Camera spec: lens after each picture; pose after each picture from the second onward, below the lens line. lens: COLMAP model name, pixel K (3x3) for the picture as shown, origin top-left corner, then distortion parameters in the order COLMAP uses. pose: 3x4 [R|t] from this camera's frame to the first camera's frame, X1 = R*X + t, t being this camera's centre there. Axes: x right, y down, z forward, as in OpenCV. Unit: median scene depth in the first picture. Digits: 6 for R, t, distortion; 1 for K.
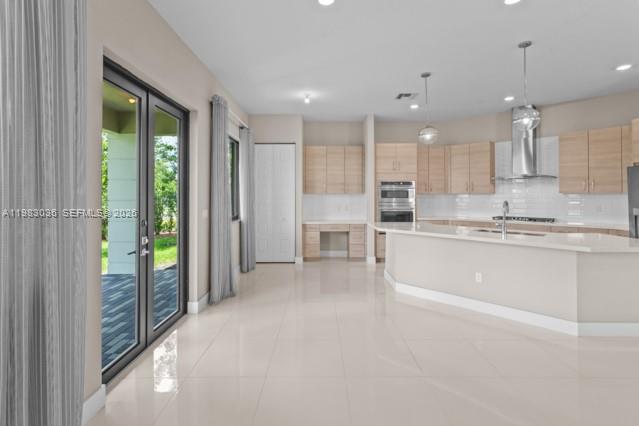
lens RADIAL K [[302.1, 0, 318.2], [0, 302.1, 192.6], [0, 0, 1]] dist [0.001906, 0.000451]
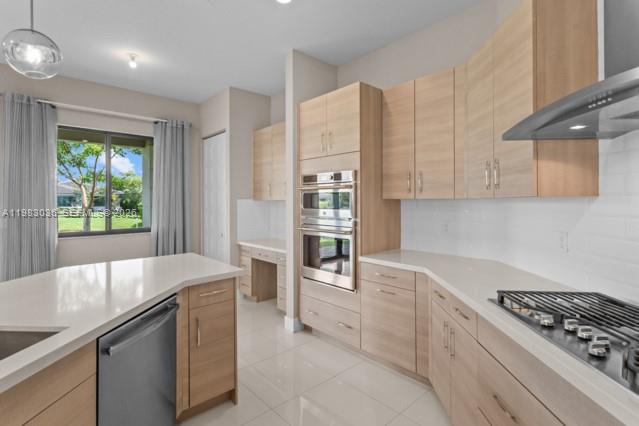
lens RADIAL K [[307.8, 0, 319.1], [0, 307.8, 201.1], [0, 0, 1]] dist [0.000329, 0.000014]
pose [[0.681368, -0.003109, -0.731935, 0.611208], [0.003065, 0.999994, -0.001395, 0.006940], [0.731935, -0.001292, 0.681373, 0.668039]]
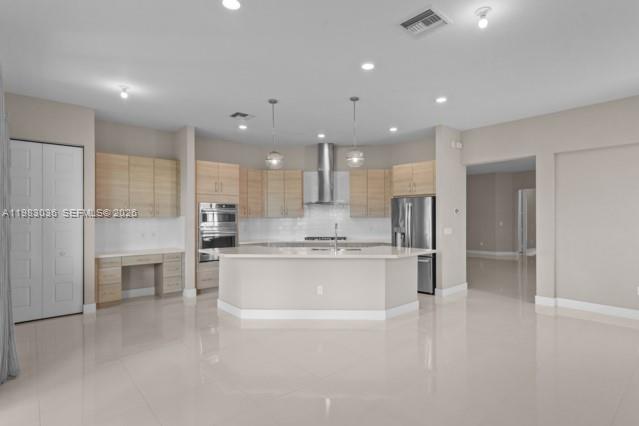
lens RADIAL K [[331.9, 0, 327.5], [0, 331.9, 216.7], [0, 0, 1]] dist [-0.001092, -0.000277]
pose [[0.742782, 0.001707, 0.669531, -0.173210], [-0.003086, 0.999995, 0.000873, 0.000557], [-0.669526, -0.002715, 0.742783, 0.023496]]
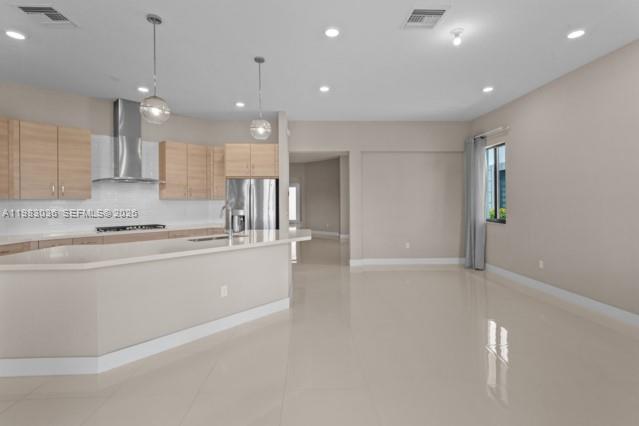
lens RADIAL K [[307.8, 0, 319.1], [0, 307.8, 201.1], [0, 0, 1]] dist [0.000329, 0.000014]
pose [[-0.041035, 0.002041, 0.999156, -0.224180], [0.000314, 0.999998, -0.002030, 0.009823], [-0.999158, 0.000231, -0.041036, 0.436508]]
